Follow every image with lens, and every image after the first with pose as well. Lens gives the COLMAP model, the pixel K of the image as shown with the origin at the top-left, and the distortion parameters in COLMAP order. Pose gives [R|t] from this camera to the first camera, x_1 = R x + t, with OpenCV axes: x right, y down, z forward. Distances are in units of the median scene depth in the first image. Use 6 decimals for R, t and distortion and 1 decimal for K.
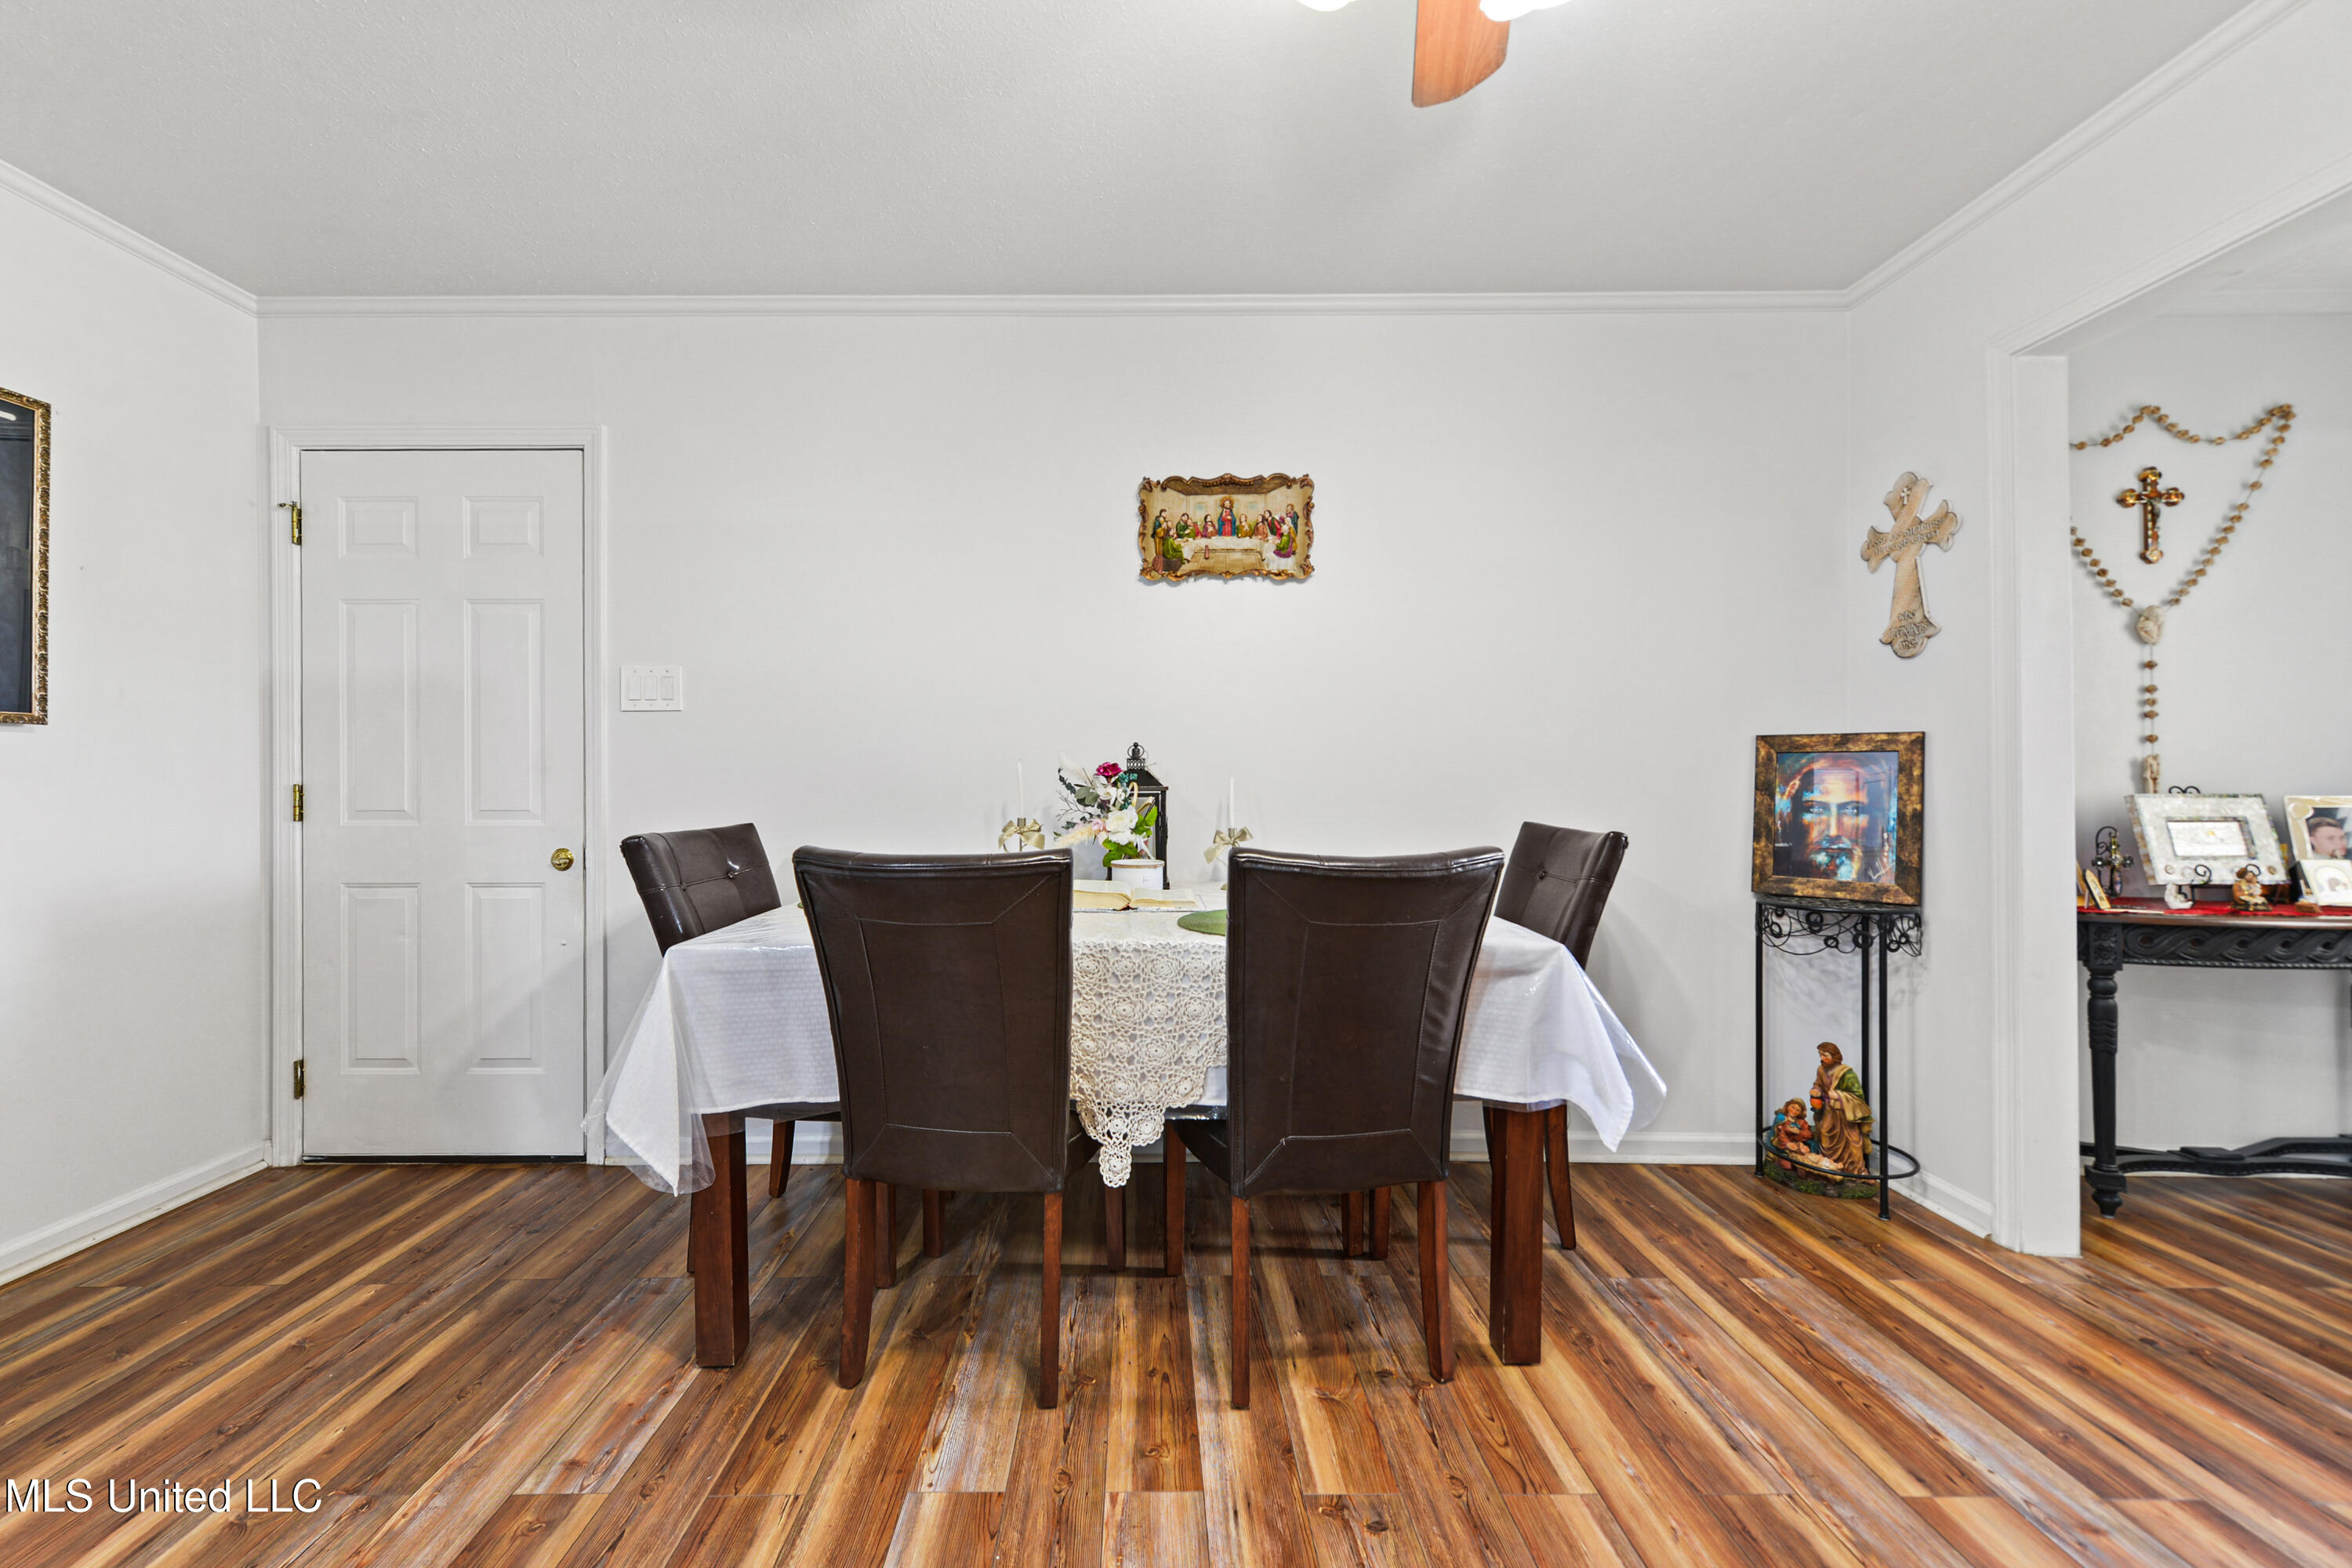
lens RADIAL K [[943.9, 0, 1171.8], [0, 943.9, 780.8], [0, 0, 1]] dist [0.000275, -0.000002]
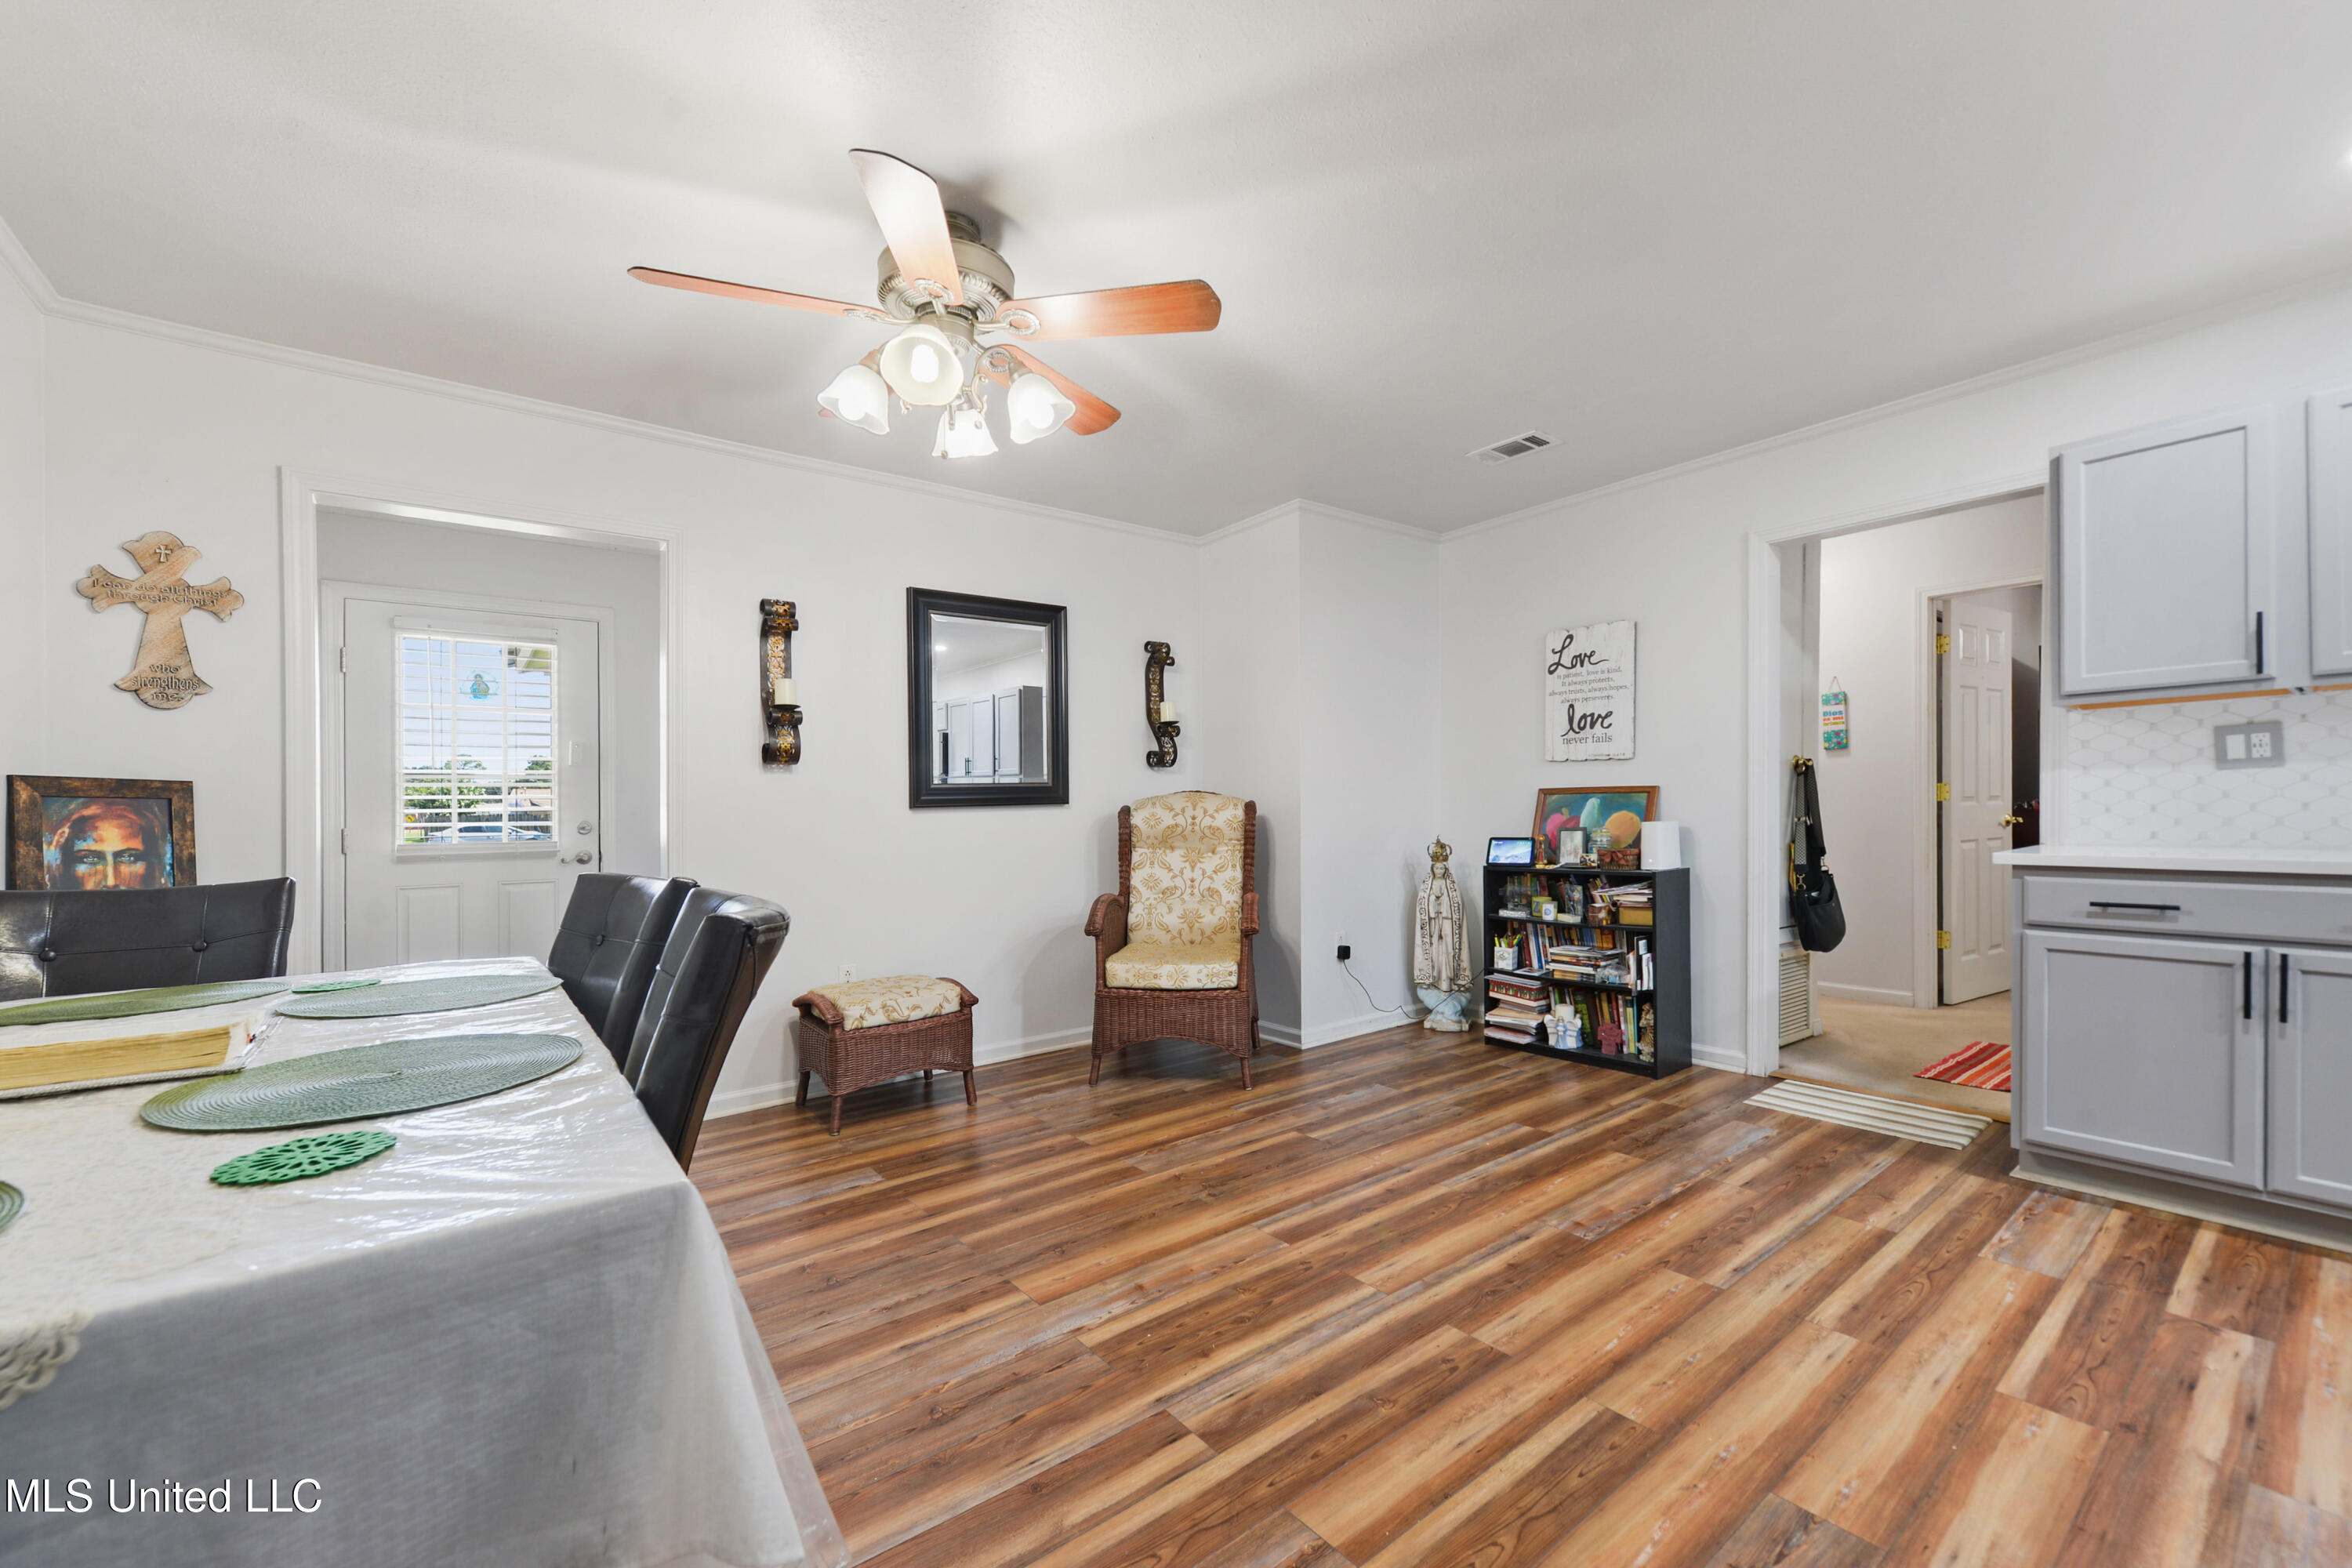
lens RADIAL K [[943.9, 0, 1176.4], [0, 943.9, 802.4], [0, 0, 1]] dist [0.000275, -0.000002]
pose [[-0.621632, 0.017053, 0.783124, -0.711414], [0.019007, 0.999797, -0.006683, 0.001047], [-0.783079, 0.010730, -0.621830, 0.748737]]
